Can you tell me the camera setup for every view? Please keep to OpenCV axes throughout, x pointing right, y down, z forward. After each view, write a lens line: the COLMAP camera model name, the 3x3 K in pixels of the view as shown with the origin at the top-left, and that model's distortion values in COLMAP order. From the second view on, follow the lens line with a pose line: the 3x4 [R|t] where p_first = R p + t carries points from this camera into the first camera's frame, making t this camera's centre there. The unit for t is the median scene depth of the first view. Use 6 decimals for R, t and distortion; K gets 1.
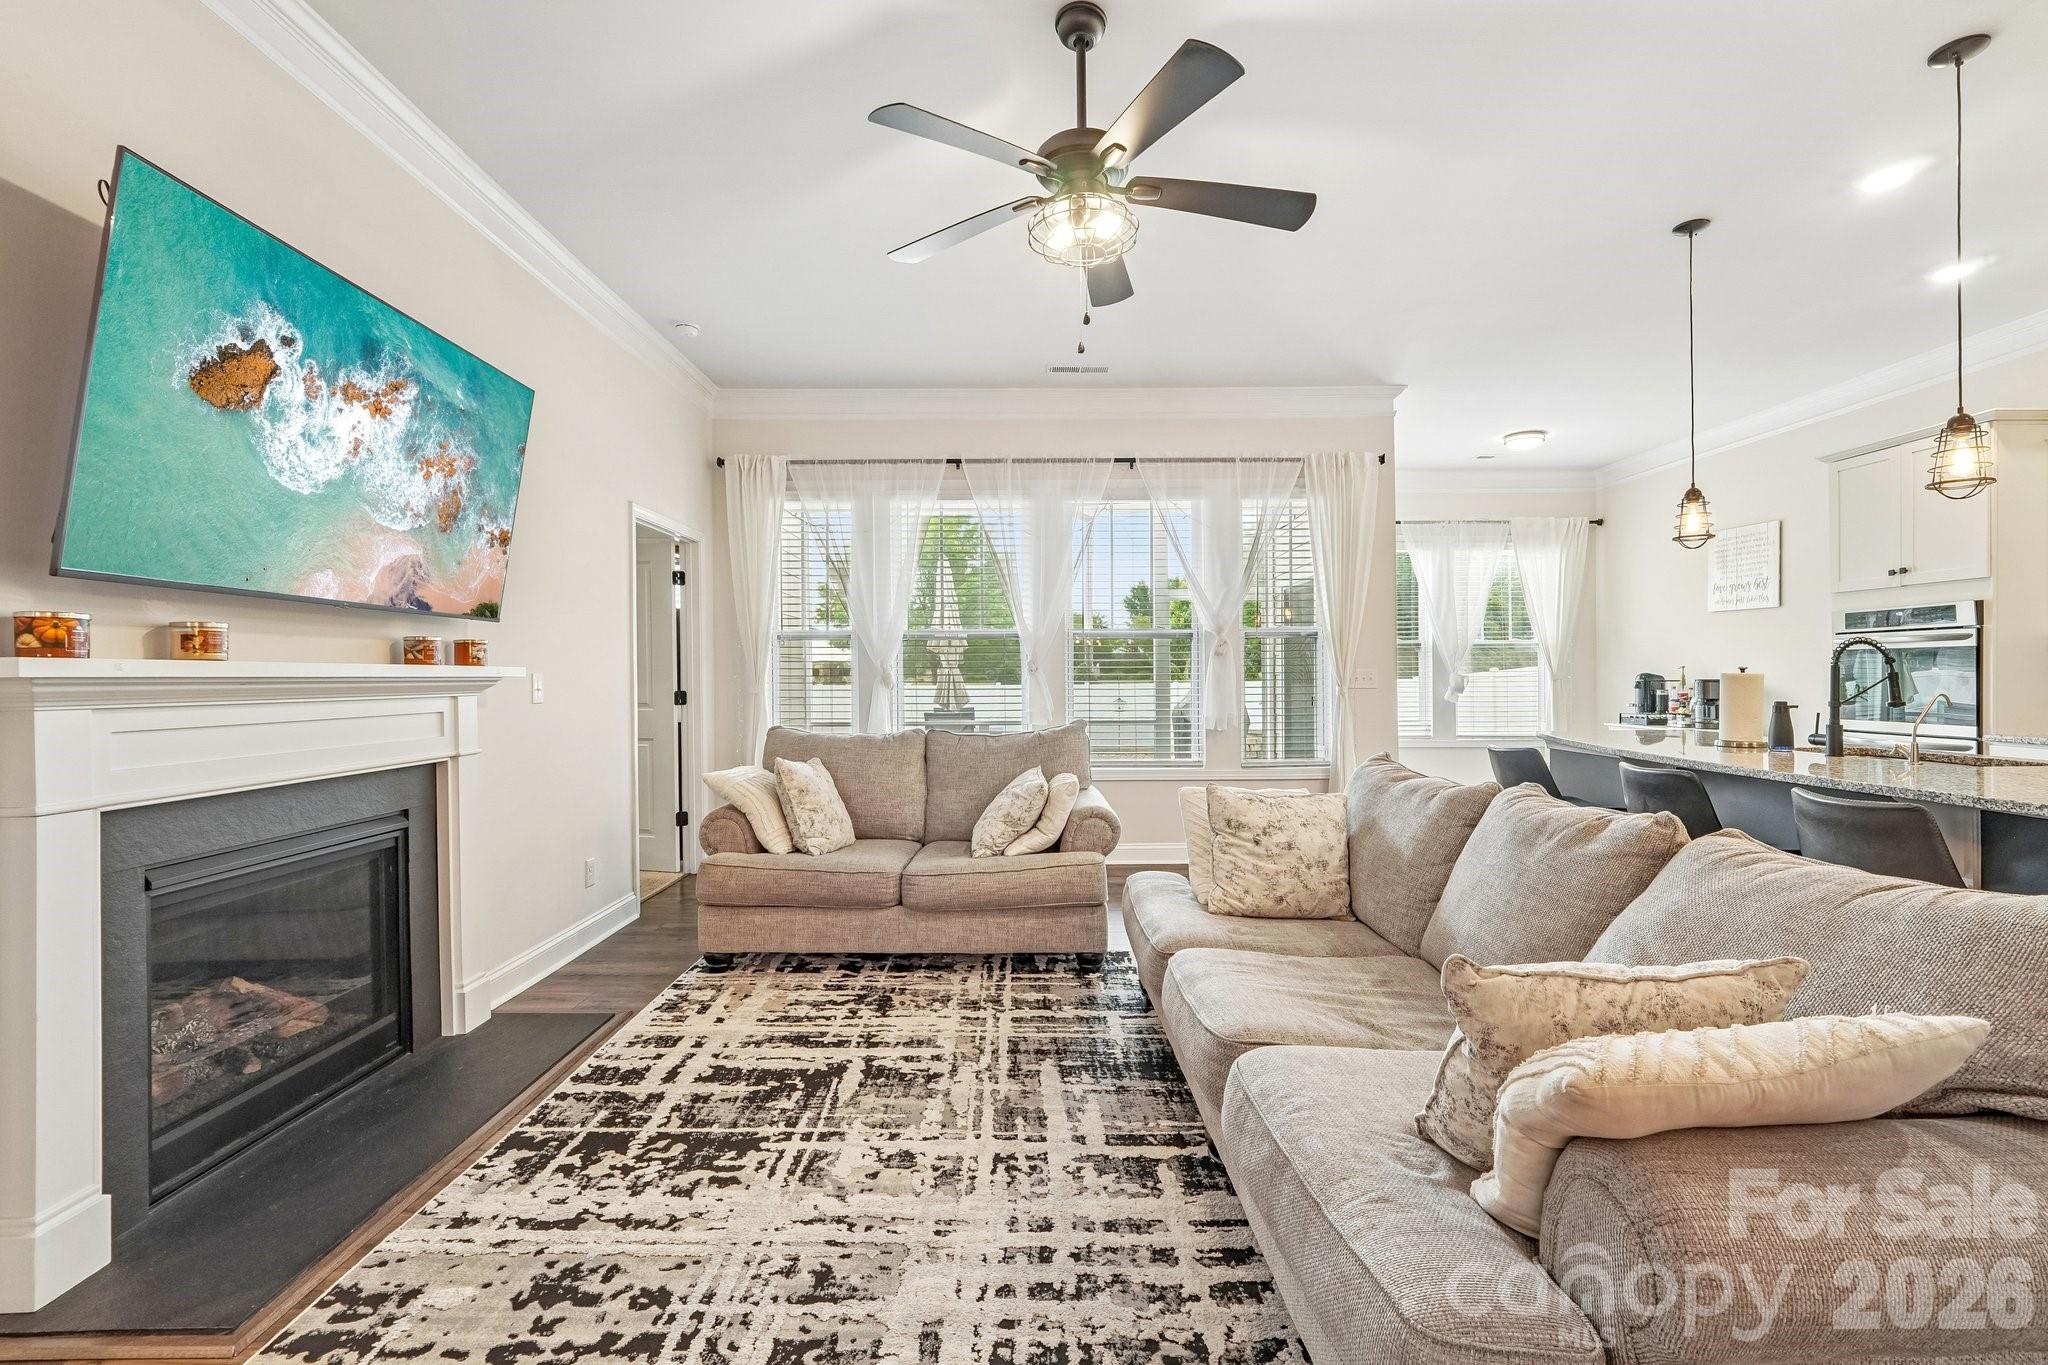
lens RADIAL K [[880.3, 0, 1017.8], [0, 880.3, 678.8], [0, 0, 1]] dist [-0.012866, 0.003226]
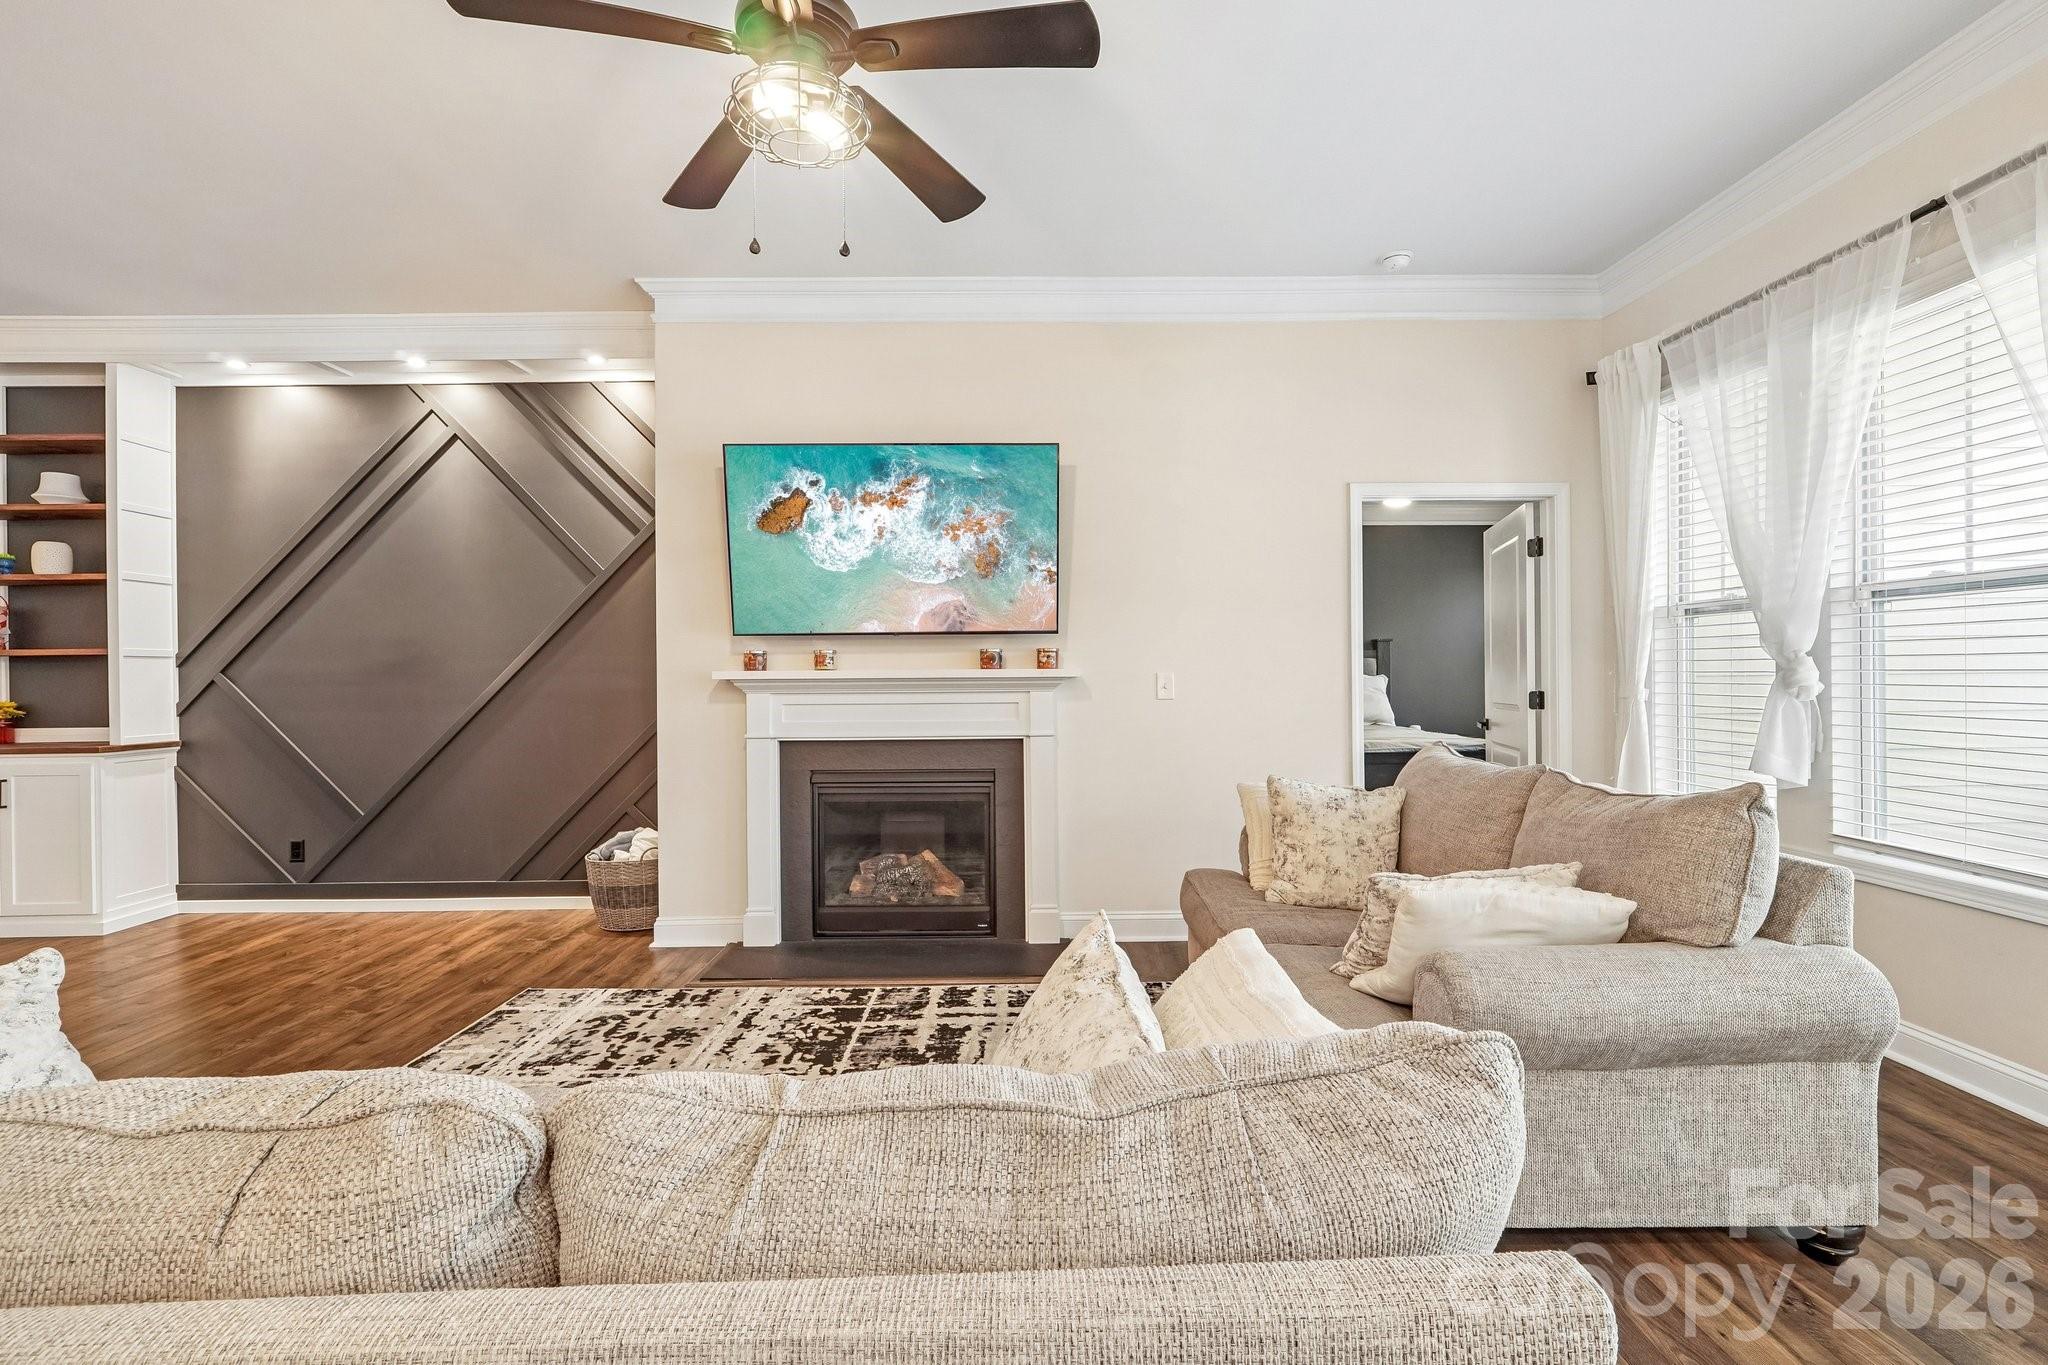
lens RADIAL K [[880.3, 0, 1024.4], [0, 880.3, 680.4], [0, 0, 1]] dist [-0.012866, 0.003226]
pose [[0.017711, 0.011946, -0.999772, 0.786088], [0.002751, 0.999924, 0.011997, -0.014245], [0.999839, -0.002963, 0.017677, 1.075014]]
